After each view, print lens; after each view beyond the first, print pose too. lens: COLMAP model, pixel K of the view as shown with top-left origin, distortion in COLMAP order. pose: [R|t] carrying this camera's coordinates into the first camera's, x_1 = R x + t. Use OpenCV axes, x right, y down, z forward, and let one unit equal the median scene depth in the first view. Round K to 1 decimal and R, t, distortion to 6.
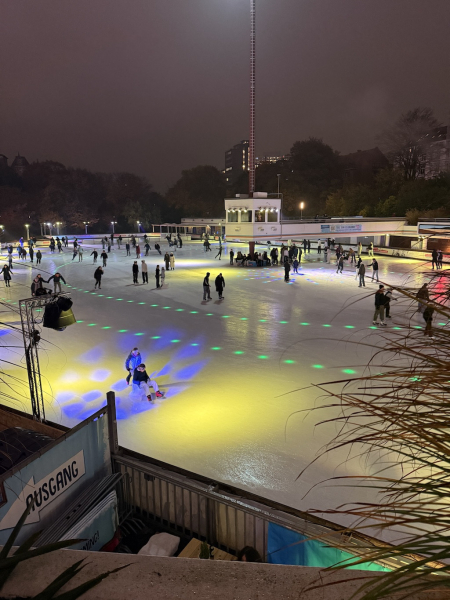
lens RADIAL K [[419.3, 0, 220.6], [0, 419.3, 298.2], [0, 0, 1]] dist [0.067123, -0.062524]
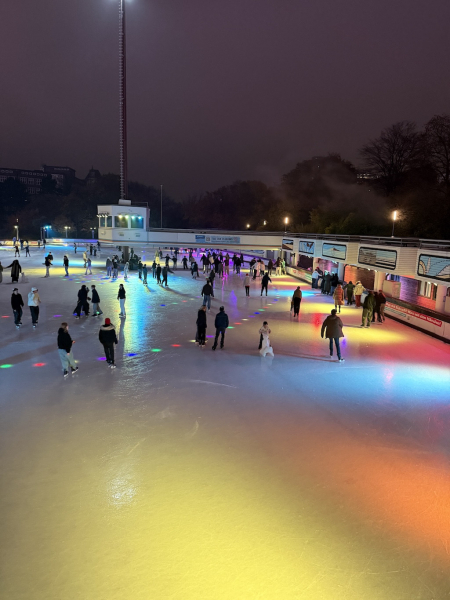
lens RADIAL K [[419.3, 0, 224.1], [0, 419.3, 298.1], [0, 0, 1]] dist [0.067123, -0.062524]
pose [[0.972114, 0.081793, -0.219781, 0.516790], [-0.089714, 0.995621, -0.026287, -0.000156], [0.216669, 0.045272, 0.975195, 0.025568]]
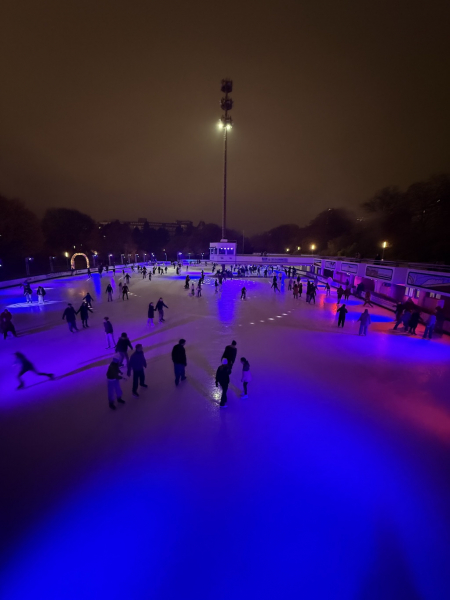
lens RADIAL K [[237.8, 0, 225.8], [0, 237.8, 297.1], [0, 0, 1]] dist [0.001405, 0.000281]
pose [[0.913101, 0.106483, -0.393583, 0.493172], [-0.108798, 0.993927, 0.016498, -0.003647], [0.392950, 0.027757, 0.919141, -0.003191]]
